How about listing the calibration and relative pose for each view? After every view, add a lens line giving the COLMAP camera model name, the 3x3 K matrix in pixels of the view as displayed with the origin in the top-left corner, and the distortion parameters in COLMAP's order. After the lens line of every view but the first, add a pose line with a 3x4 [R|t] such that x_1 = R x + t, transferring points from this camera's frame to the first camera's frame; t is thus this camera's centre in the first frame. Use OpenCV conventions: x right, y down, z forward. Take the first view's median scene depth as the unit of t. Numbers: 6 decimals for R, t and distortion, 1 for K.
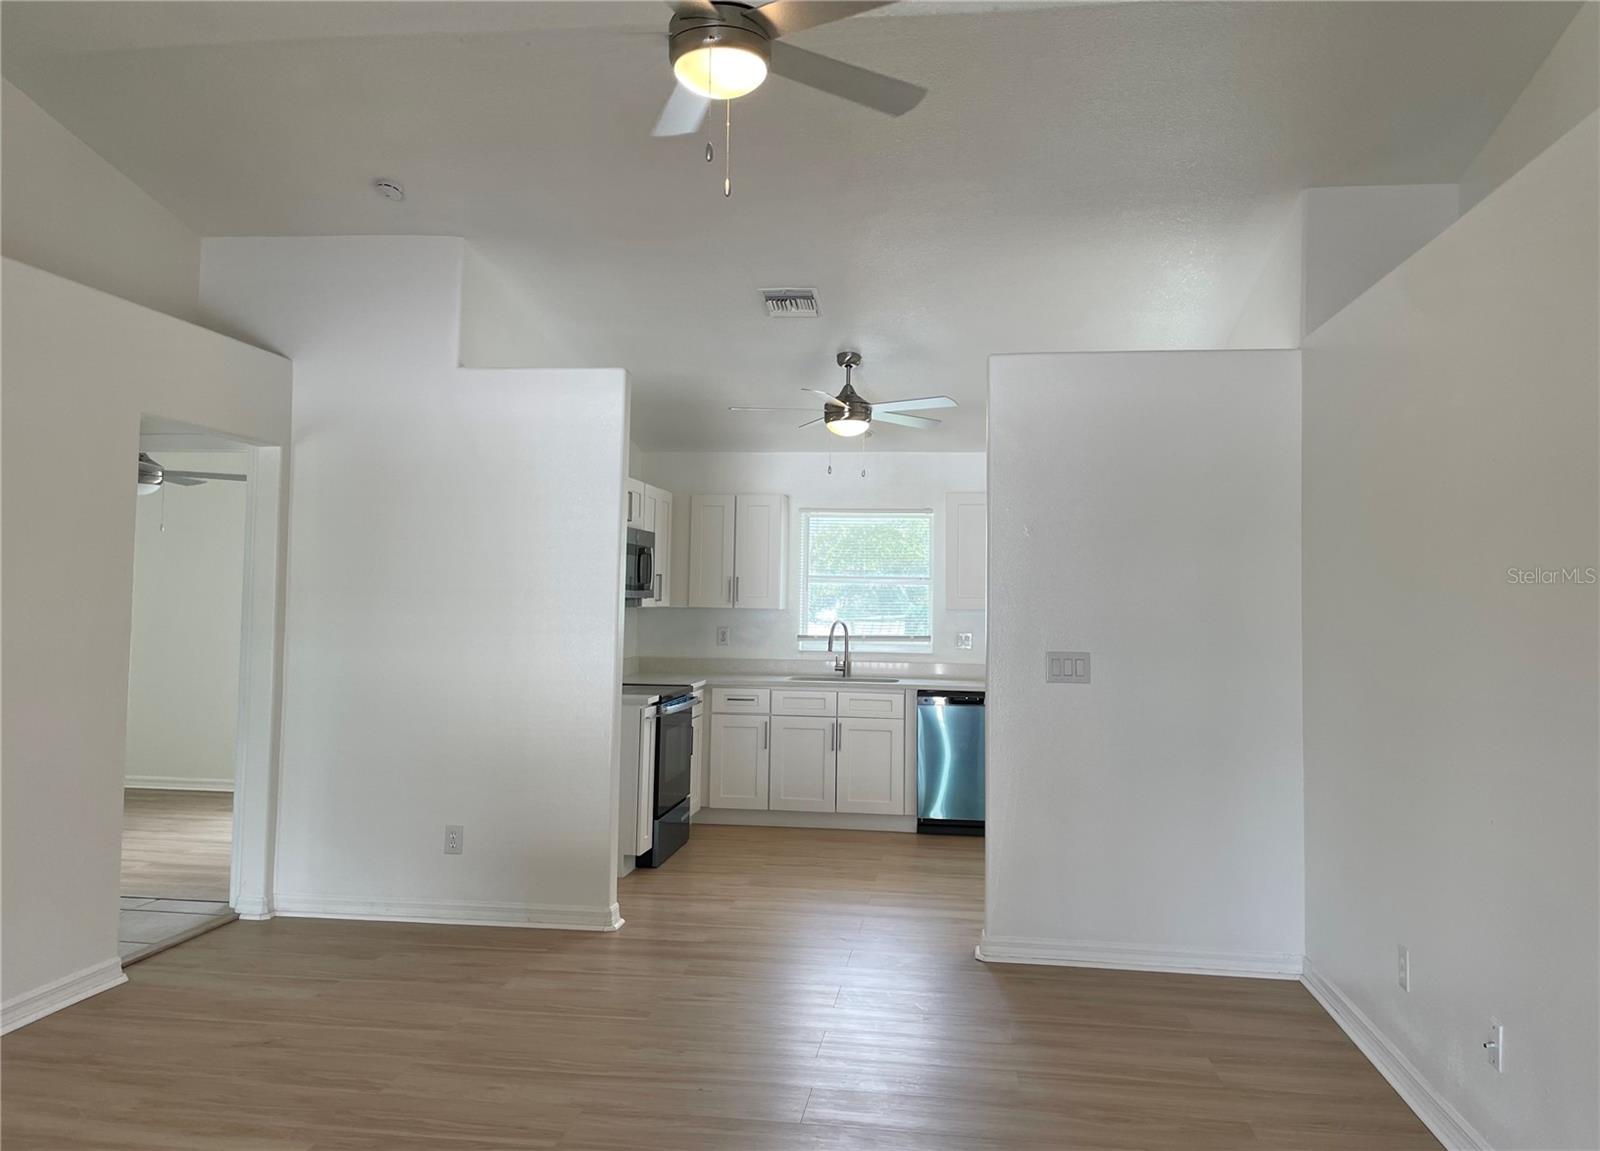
lens RADIAL K [[1223.6, 0, 795.6], [0, 1223.6, 572.0], [0, 0, 1]] dist [0.062404, -0.038882]
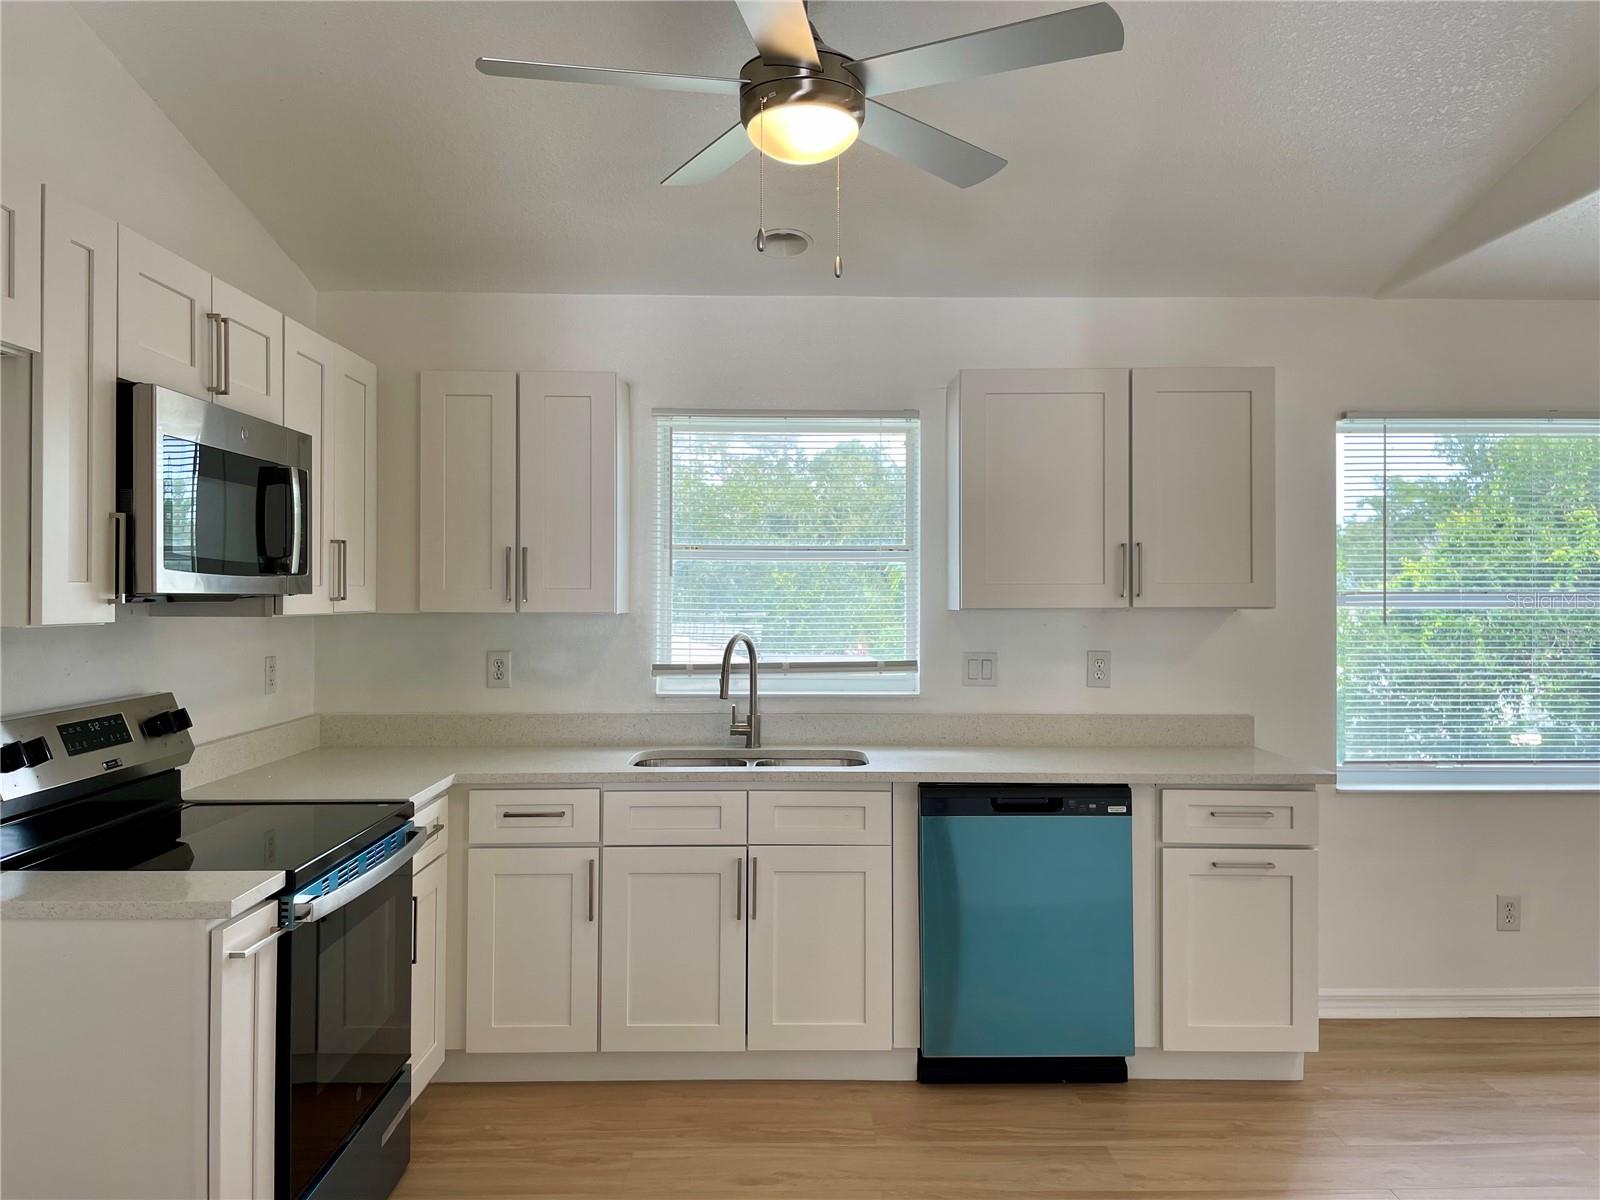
lens RADIAL K [[1218.5, 0, 805.8], [0, 1218.5, 587.2], [0, 0, 1]] dist [0.038624, -0.054562]
pose [[0.987770, -0.013150, 0.155361, -0.014018], [0.009980, 0.999726, 0.021162, 0.010953], [-0.155596, -0.019352, 0.987631, 0.522511]]
